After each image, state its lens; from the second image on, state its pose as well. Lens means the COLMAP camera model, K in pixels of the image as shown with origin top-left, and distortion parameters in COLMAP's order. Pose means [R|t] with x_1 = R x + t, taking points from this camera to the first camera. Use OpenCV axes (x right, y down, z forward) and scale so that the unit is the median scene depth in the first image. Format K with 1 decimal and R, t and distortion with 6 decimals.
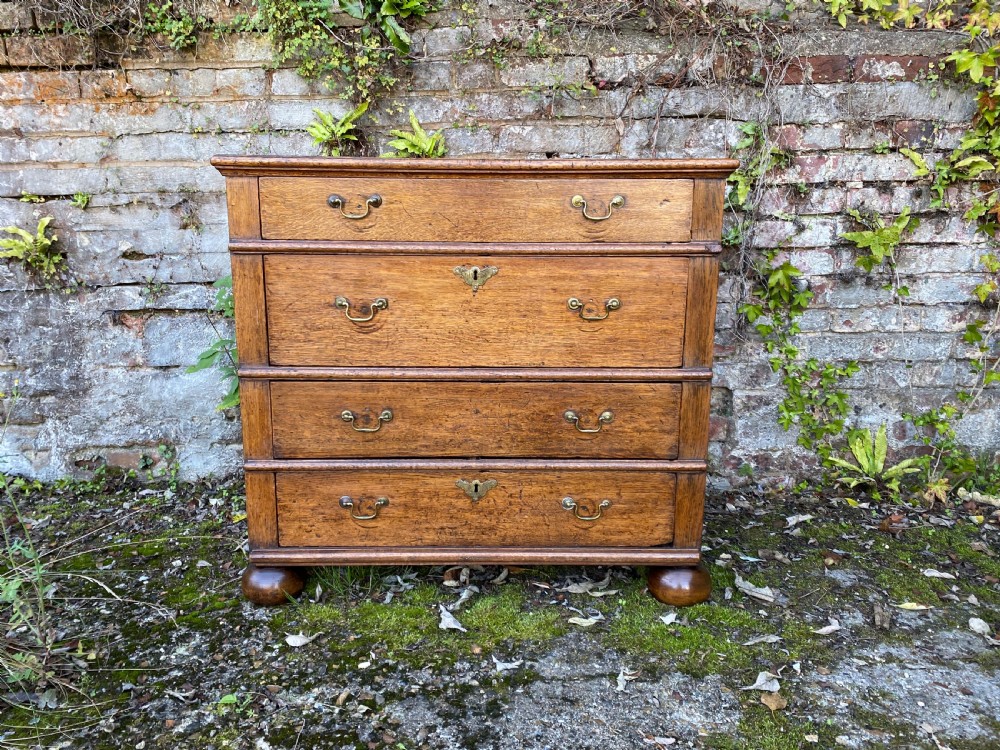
lens RADIAL K [[765.1, 0, 503.7], [0, 765.1, 370.5], [0, 0, 1]] dist [0.020327, -0.011998]
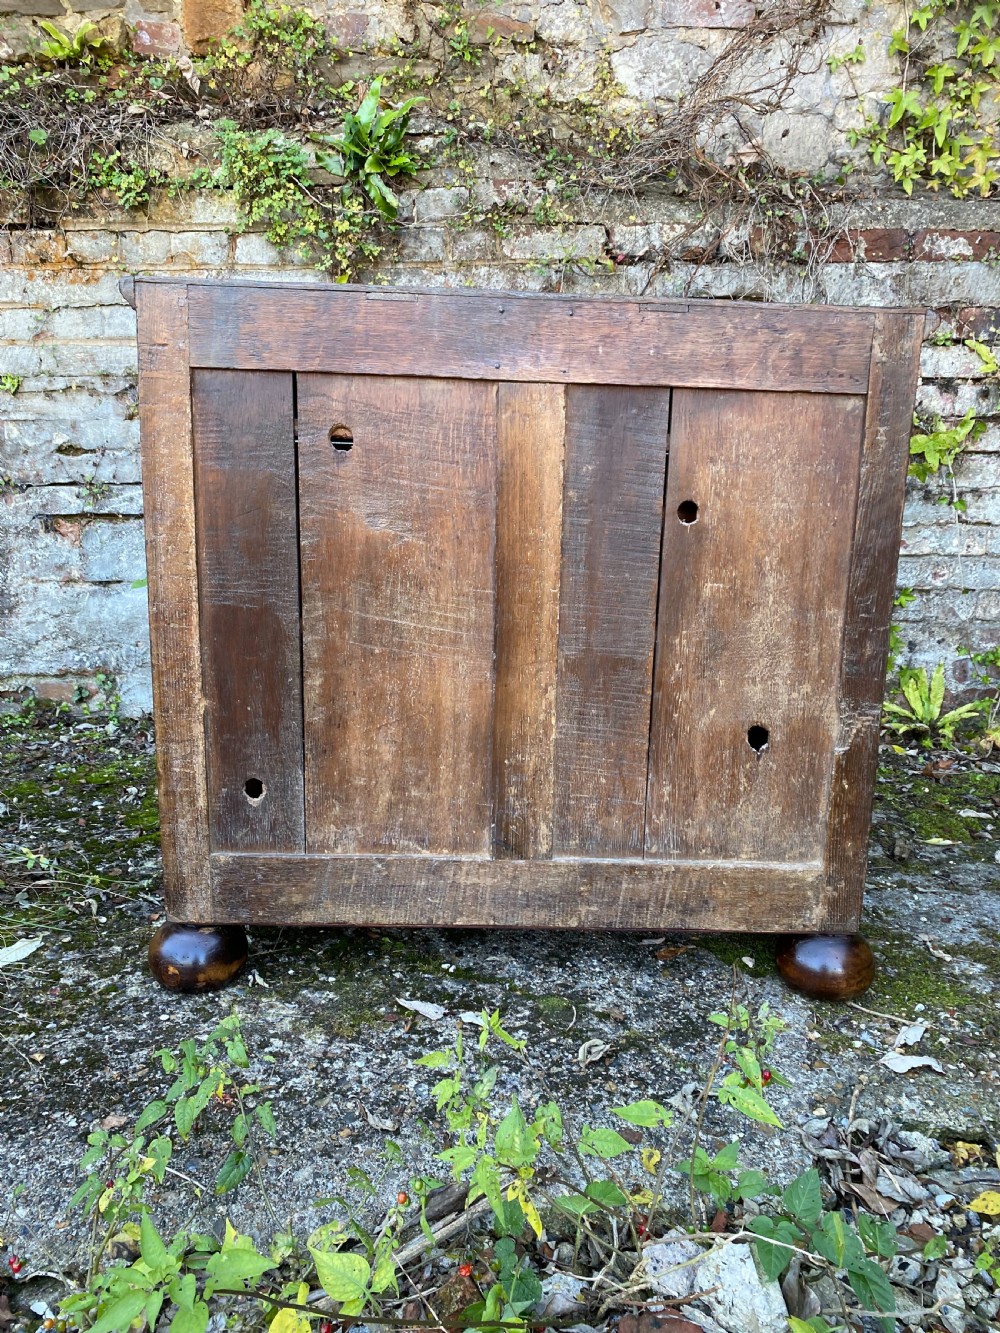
lens RADIAL K [[1019.8, 0, 513.6], [0, 1019.8, 667.0], [0, 0, 1]] dist [0.020327, -0.011998]
pose [[0.999850, 0.016205, 0.006070, 0.012299], [-0.016390, 0.999358, 0.031849, 0.068504], [-0.005550, -0.031944, 0.999474, -0.216922]]
